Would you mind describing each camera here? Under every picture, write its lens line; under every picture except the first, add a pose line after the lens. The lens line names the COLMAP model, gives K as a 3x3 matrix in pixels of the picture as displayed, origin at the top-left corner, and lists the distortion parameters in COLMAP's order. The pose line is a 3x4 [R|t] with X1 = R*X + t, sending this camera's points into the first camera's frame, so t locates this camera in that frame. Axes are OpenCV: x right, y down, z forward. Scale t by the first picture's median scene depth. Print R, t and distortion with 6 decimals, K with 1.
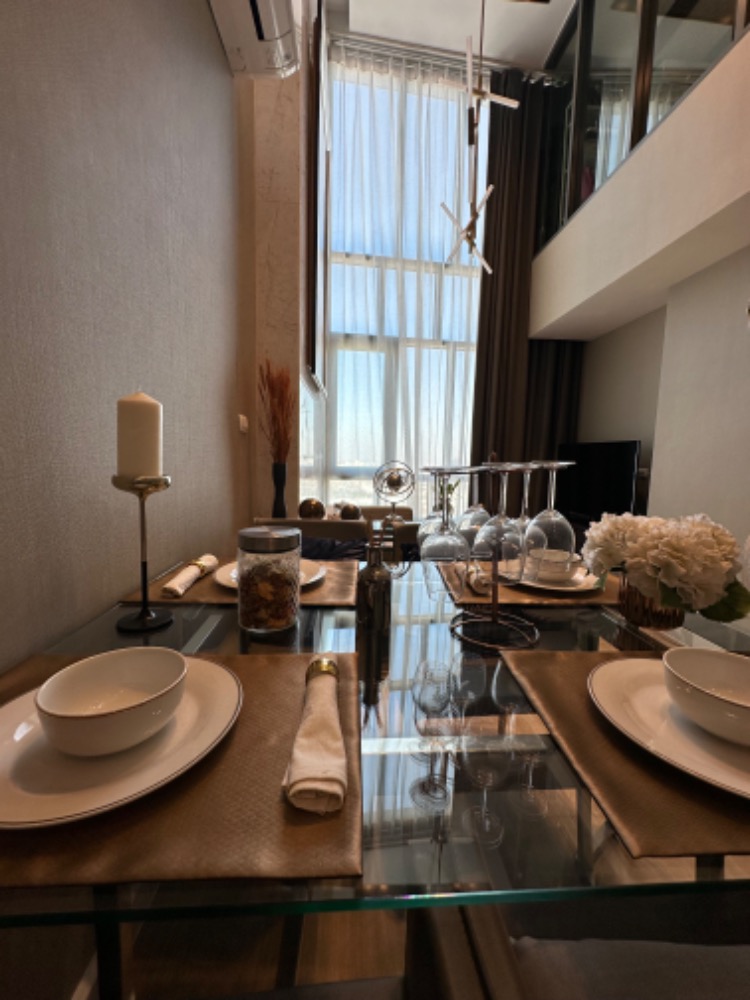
lens RADIAL K [[399.8, 0, 375.1], [0, 399.8, 500.7], [0, 0, 1]] dist [-0.002435, 0.000230]
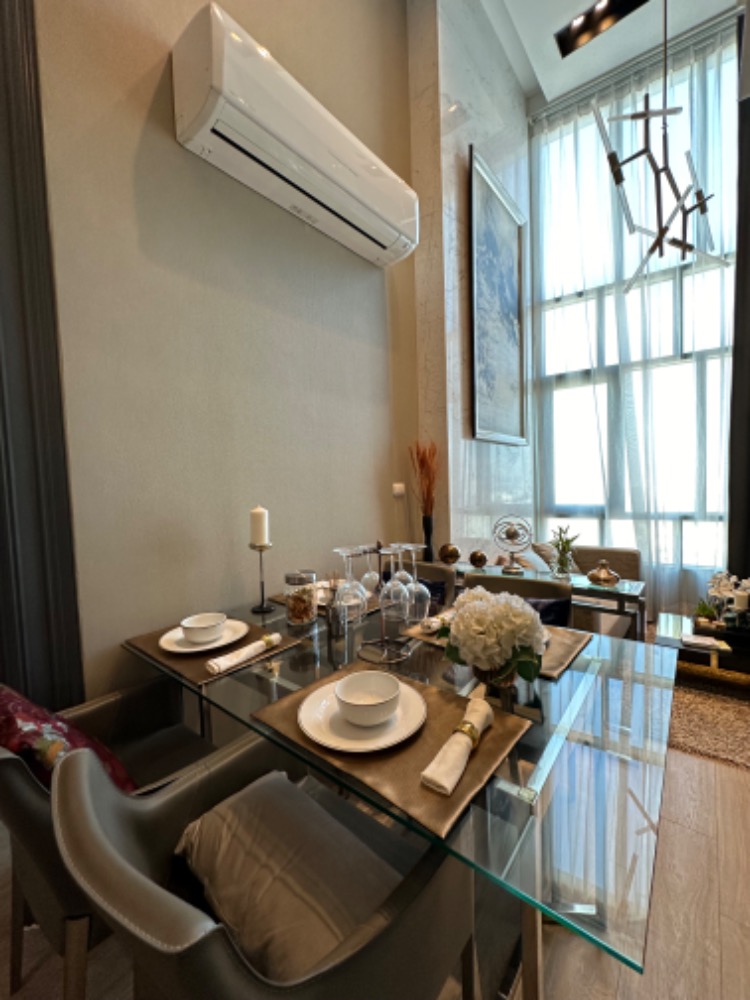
lens RADIAL K [[399.8, 0, 374.5], [0, 399.8, 500.7], [0, 0, 1]] dist [-0.002435, 0.000230]
pose [[0.733728, -0.019122, -0.679174, 0.322360], [-0.020546, 0.998522, -0.050310, -0.045750], [0.679132, 0.050868, 0.732251, -0.051723]]
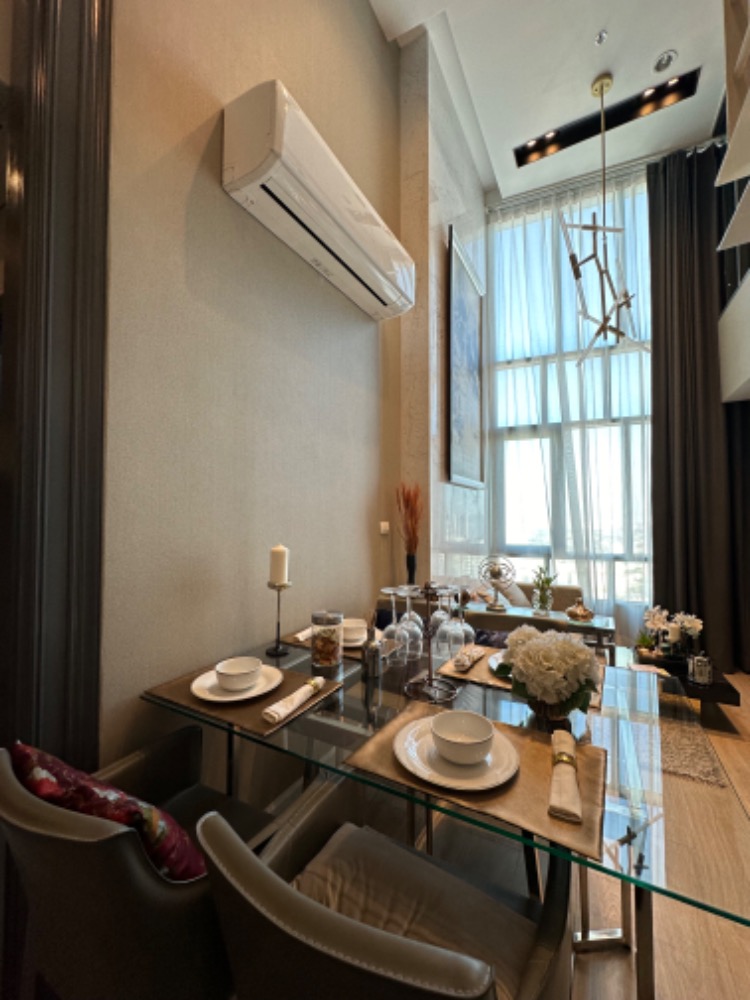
lens RADIAL K [[399.8, 0, 375.6], [0, 399.8, 500.1], [0, 0, 1]] dist [-0.002435, 0.000230]
pose [[0.844983, -0.045290, -0.532872, 0.240770], [-0.035475, 0.989466, -0.140350, -0.049955], [0.533615, 0.137497, 0.834476, -0.140881]]
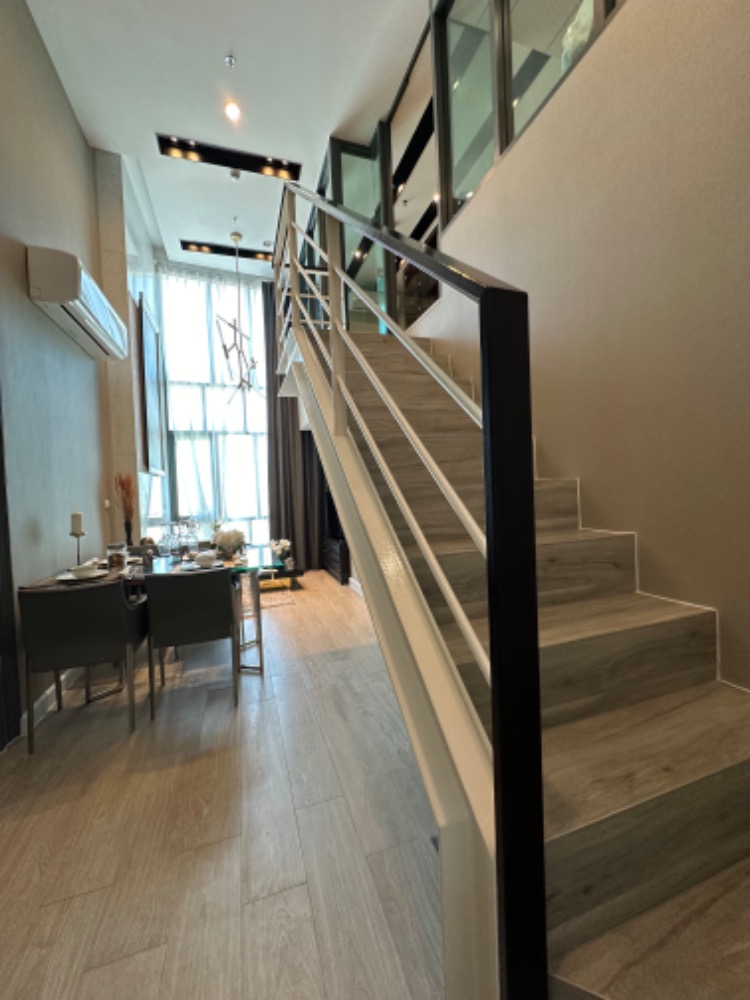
lens RADIAL K [[399.8, 0, 371.9], [0, 399.8, 499.4], [0, 0, 1]] dist [-0.002435, 0.000230]
pose [[0.962956, -0.072157, 0.259827, 0.267888], [0.095207, 0.992457, -0.077235, 0.044044], [-0.252294, 0.099112, 0.962562, -0.790412]]
